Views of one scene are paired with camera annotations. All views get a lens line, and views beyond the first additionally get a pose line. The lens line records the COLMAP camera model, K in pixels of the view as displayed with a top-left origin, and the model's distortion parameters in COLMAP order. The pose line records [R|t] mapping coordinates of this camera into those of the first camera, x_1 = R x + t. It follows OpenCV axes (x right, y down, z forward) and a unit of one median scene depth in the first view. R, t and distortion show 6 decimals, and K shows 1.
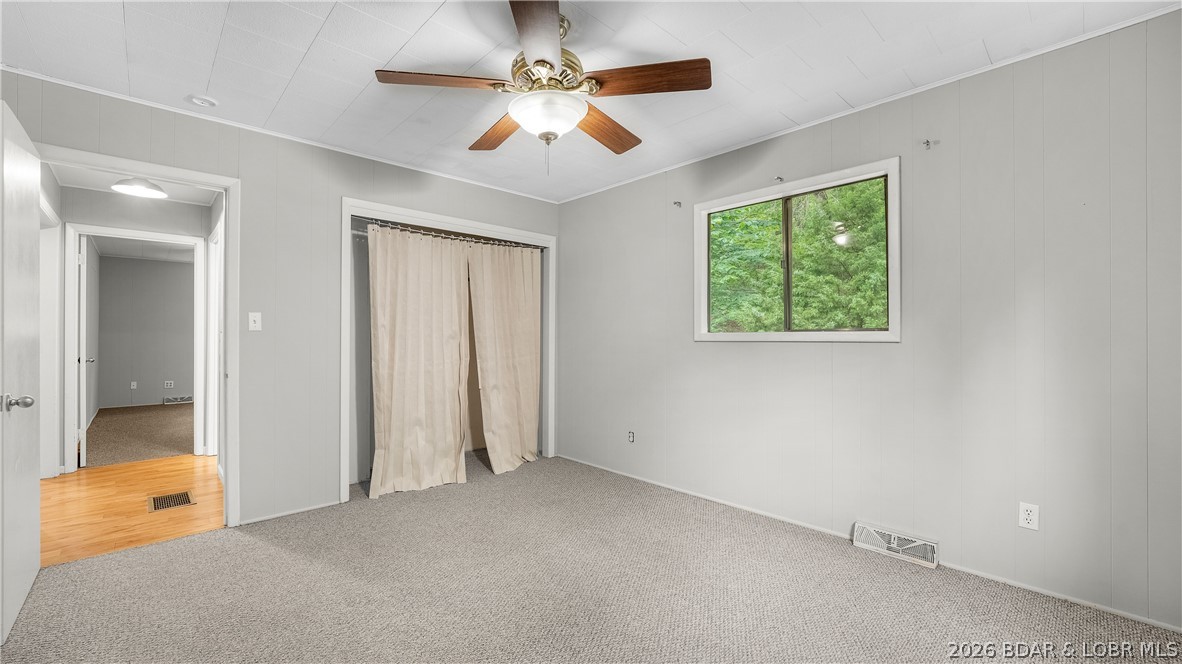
lens RADIAL K [[488.2, 0, 593.7], [0, 488.2, 331.9], [0, 0, 1]] dist [-0.002076, 0.000411]
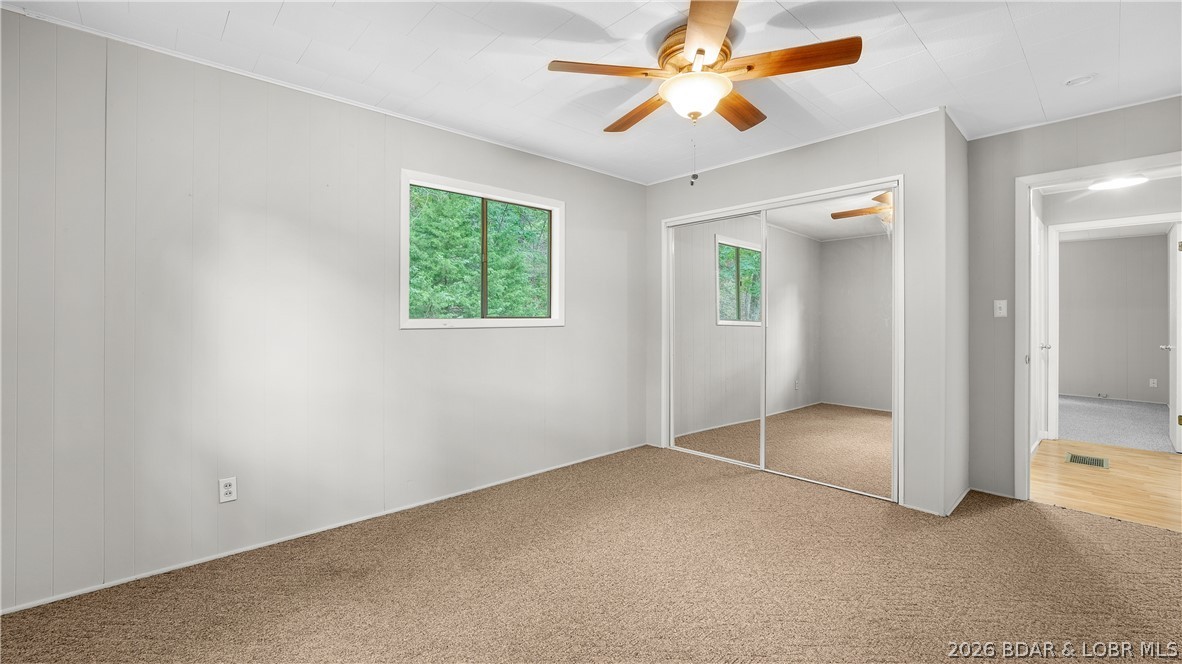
lens RADIAL K [[488.2, 0, 591.5], [0, 488.2, 321.7], [0, 0, 1]] dist [-0.002076, 0.000411]
pose [[-0.014785, 0.002253, 0.999888, -0.105674], [-0.008826, 0.999958, -0.002383, 0.001079], [-0.999852, -0.008860, -0.014764, 0.115606]]
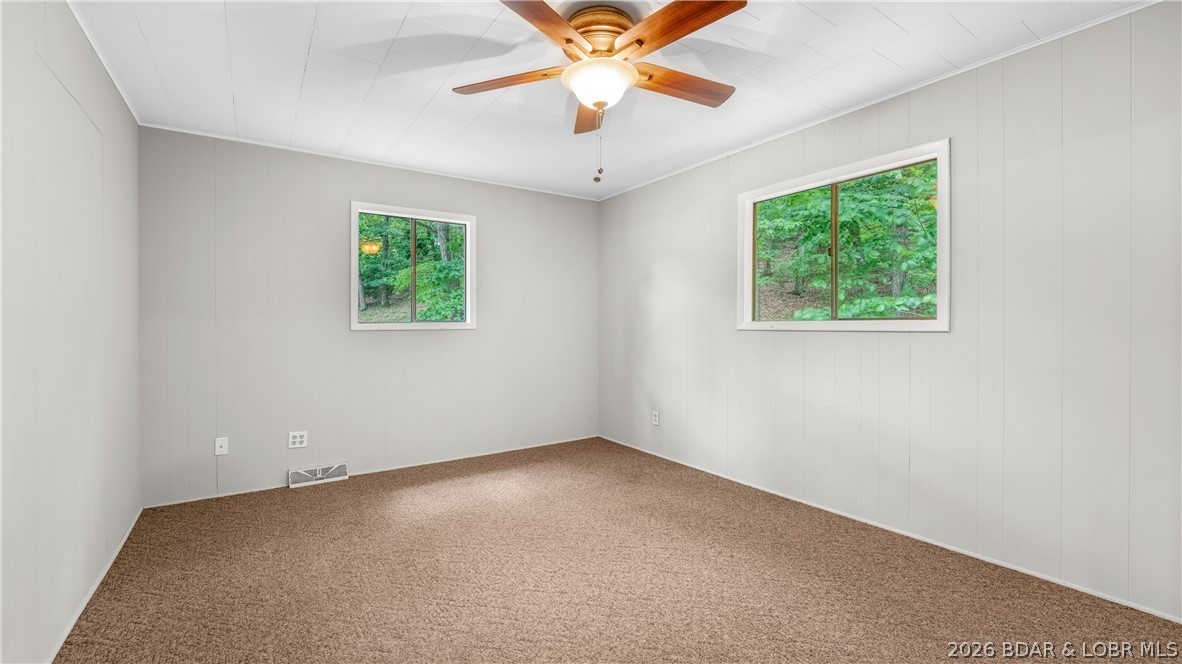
lens RADIAL K [[488.2, 0, 588.7], [0, 488.2, 331.9], [0, 0, 1]] dist [-0.002076, 0.000411]
pose [[0.990387, 0.003622, -0.138276, 0.059696], [-0.000393, 0.999727, 0.023368, -0.000644], [0.138323, -0.023089, 0.990118, -0.059145]]
